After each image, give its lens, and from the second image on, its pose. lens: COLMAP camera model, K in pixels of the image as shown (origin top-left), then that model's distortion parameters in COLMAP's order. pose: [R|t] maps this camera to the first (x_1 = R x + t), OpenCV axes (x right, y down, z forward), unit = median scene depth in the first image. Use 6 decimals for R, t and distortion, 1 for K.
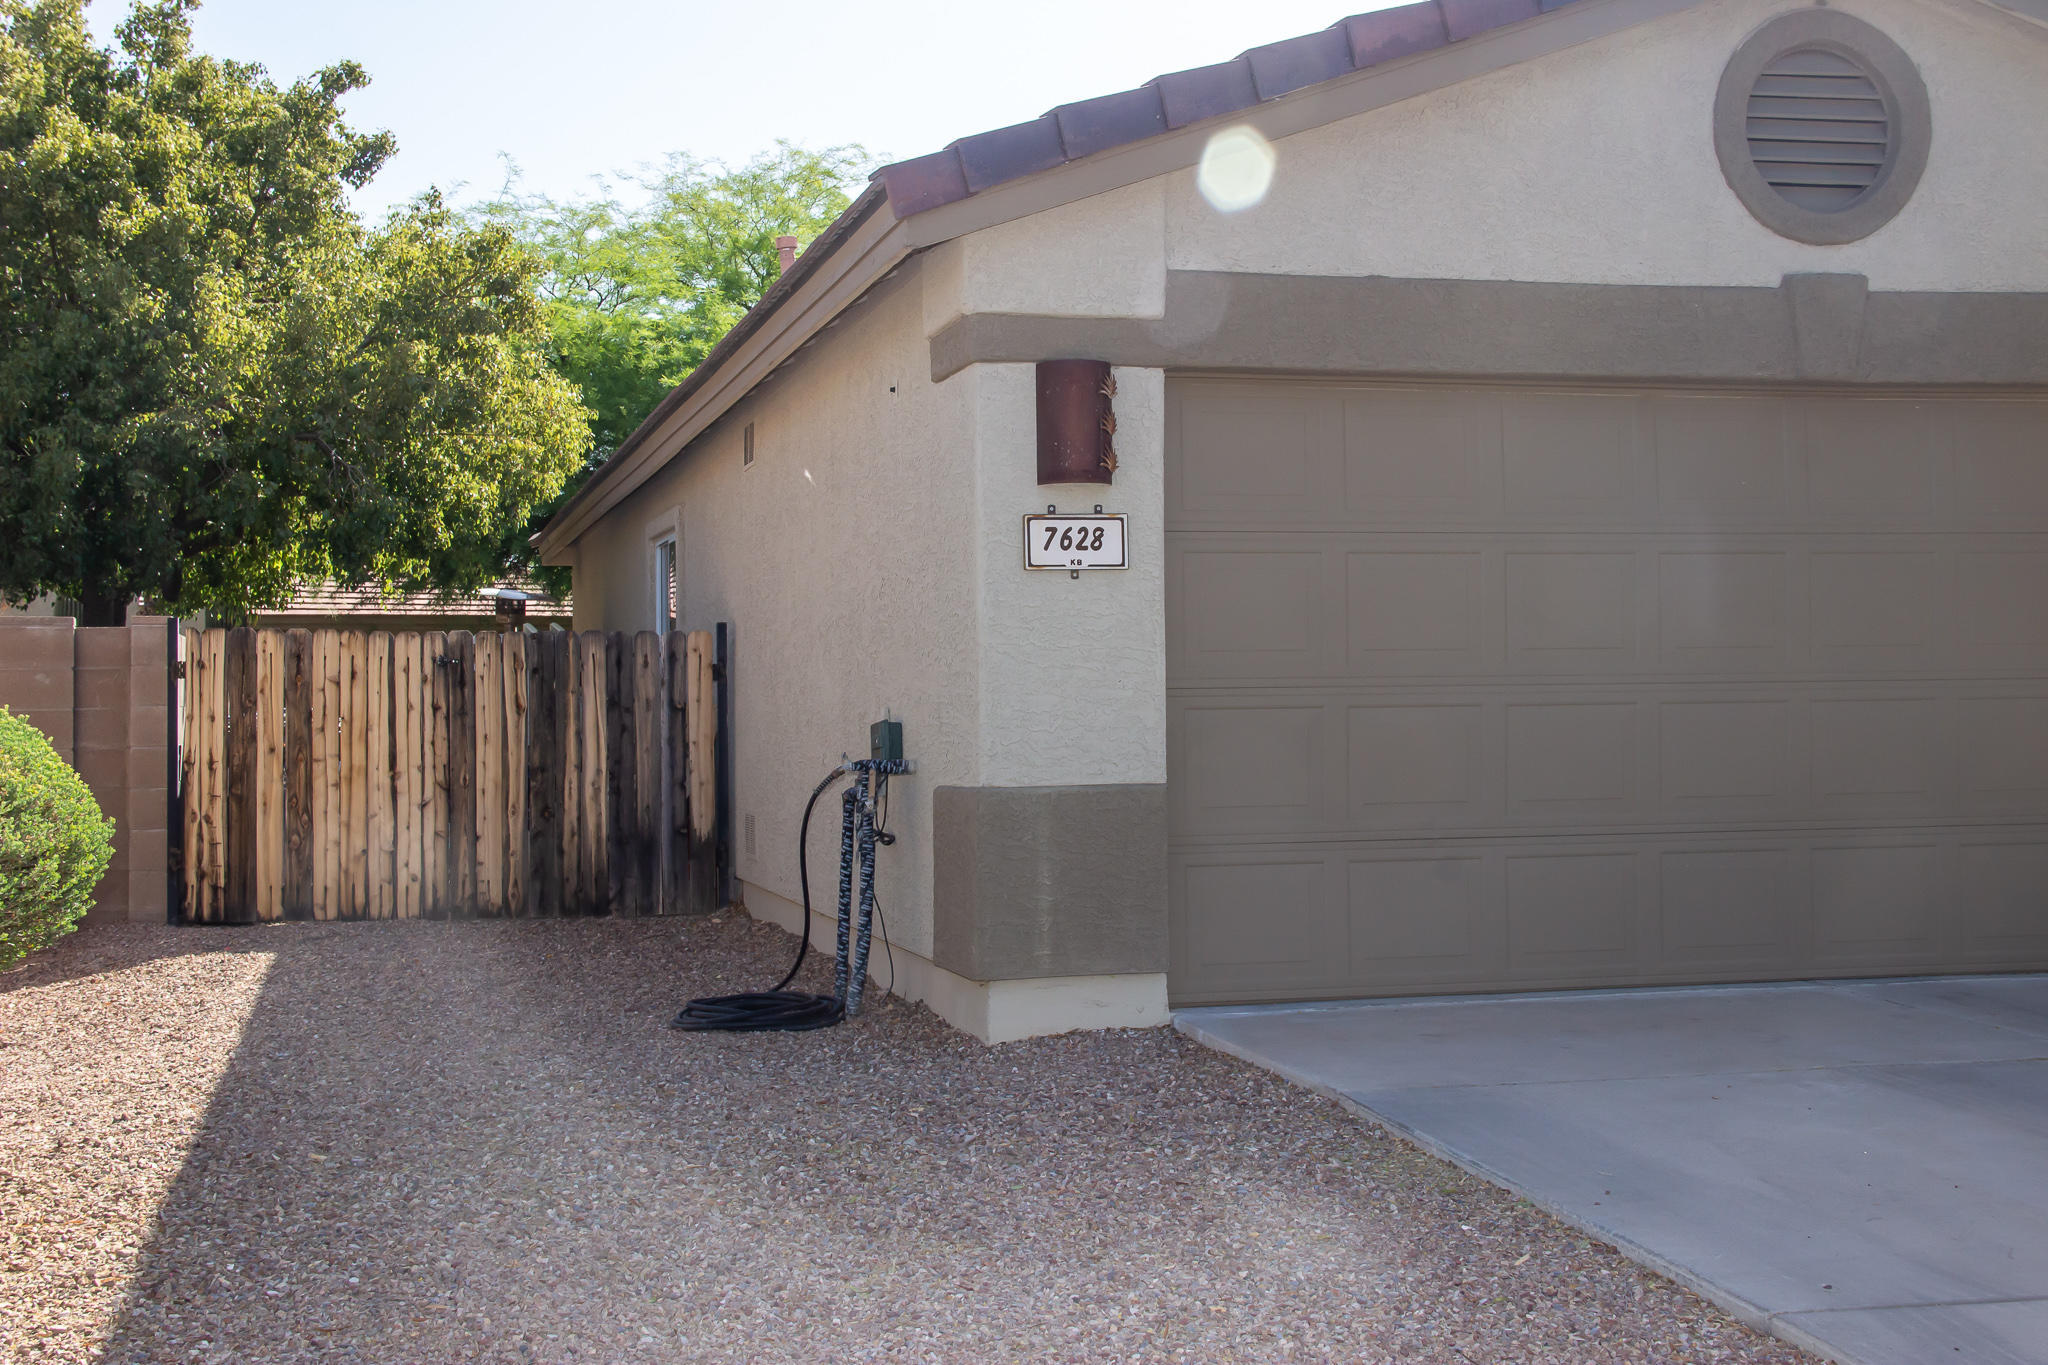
lens RADIAL K [[2639.6, 0, 1021.9], [0, 2639.6, 682.3], [0, 0, 1]] dist [0.047950, 0.000000]
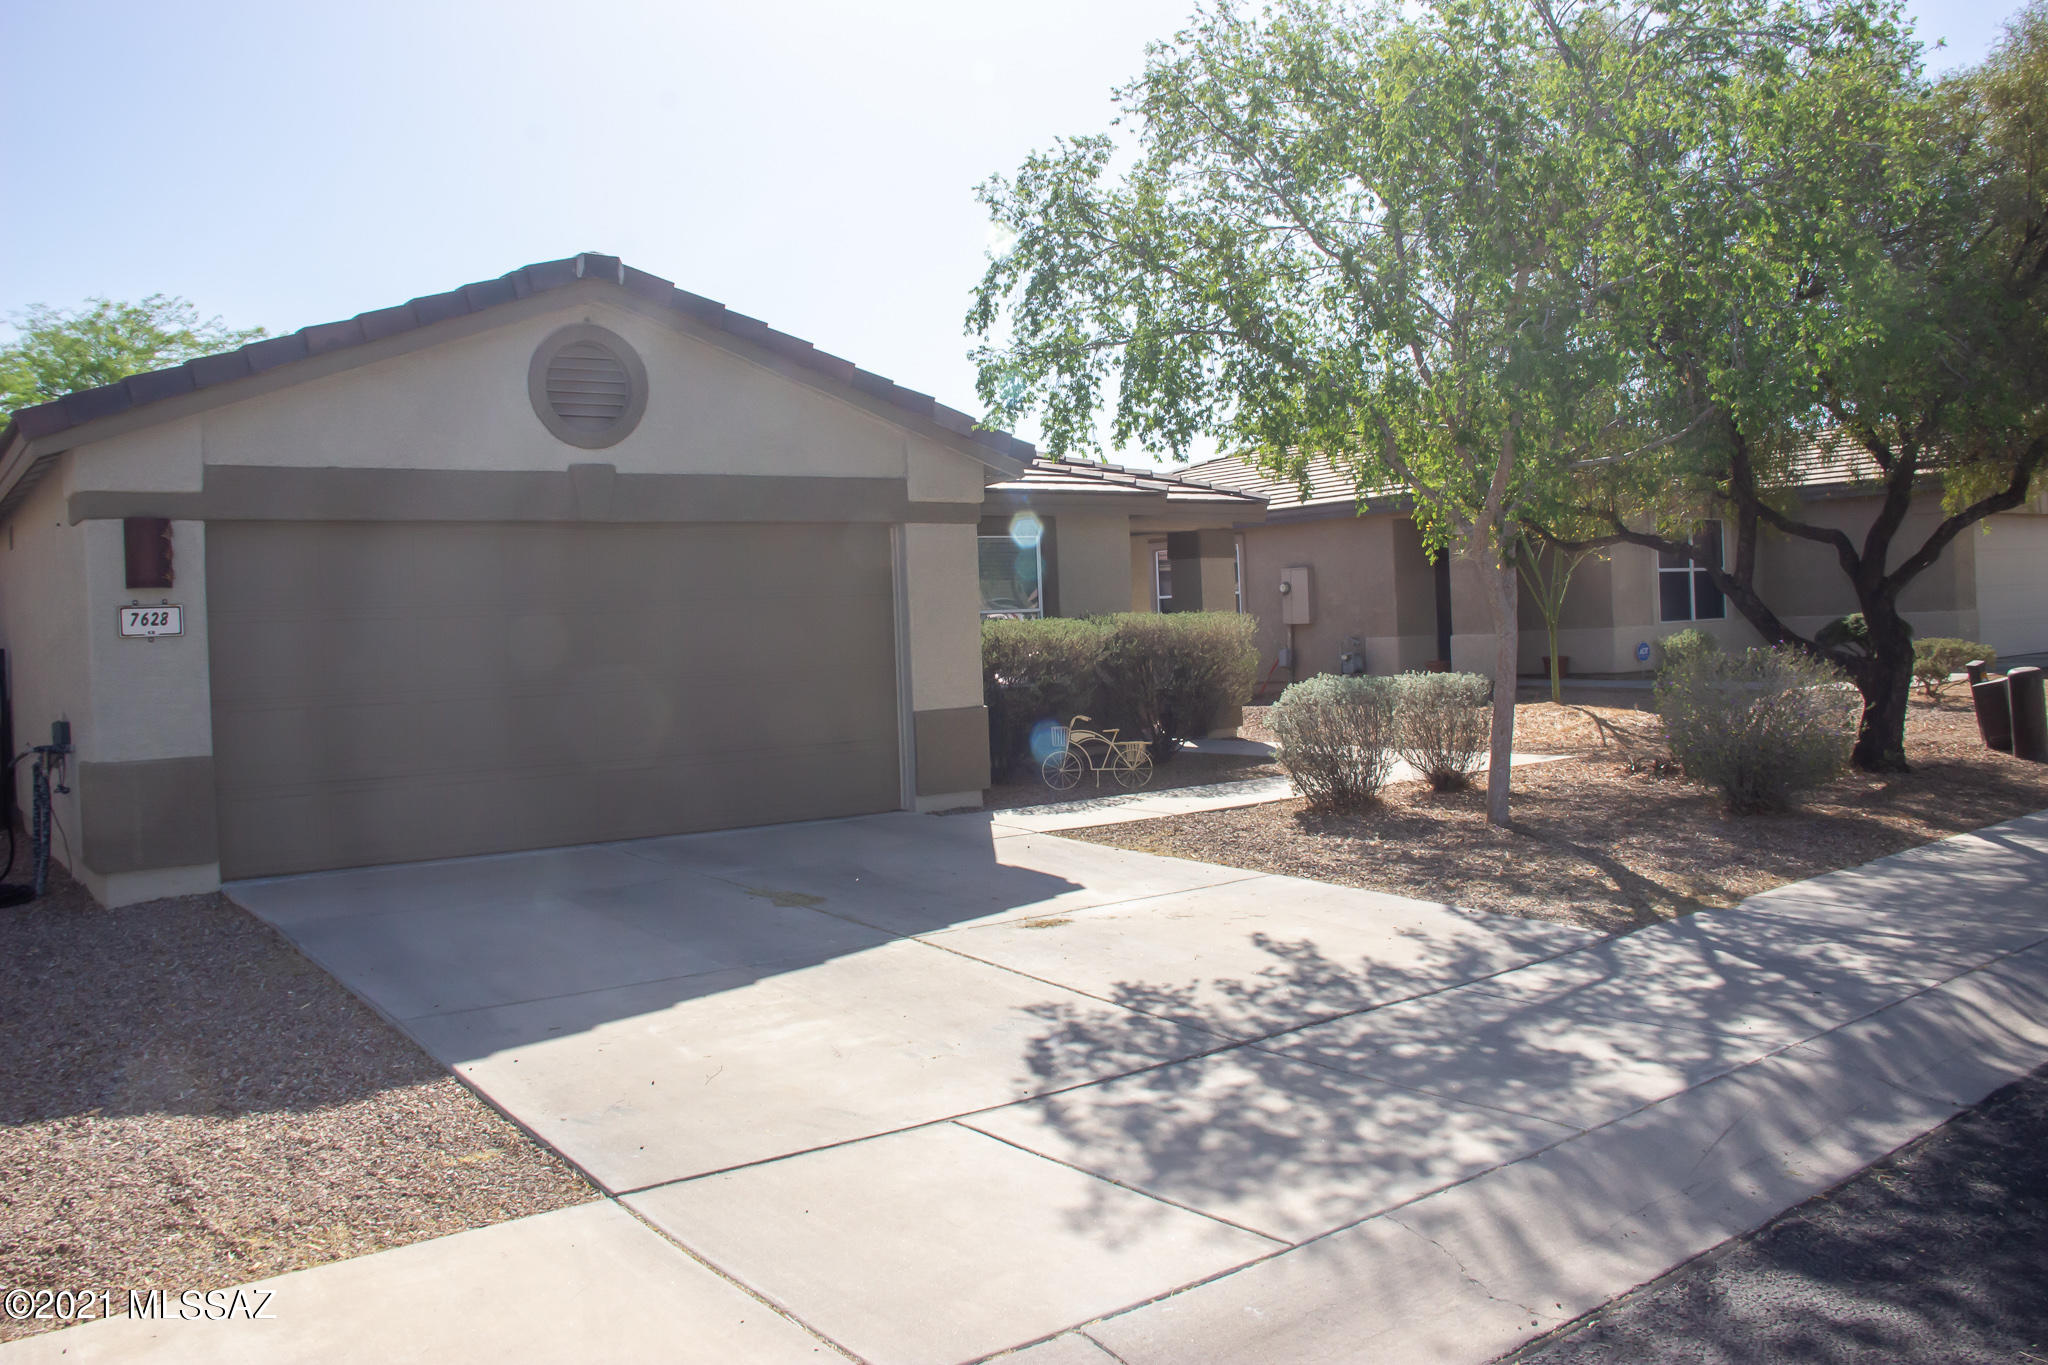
lens RADIAL K [[1697.9, 0, 1026.3], [0, 1697.9, 674.1], [0, 0, 1]] dist [-0.121714, 0.056428]
pose [[0.926673, -0.031843, 0.374517, 0.145648], [0.022412, 0.999313, 0.029512, -0.036543], [-0.375200, -0.018954, 0.926750, -0.227631]]
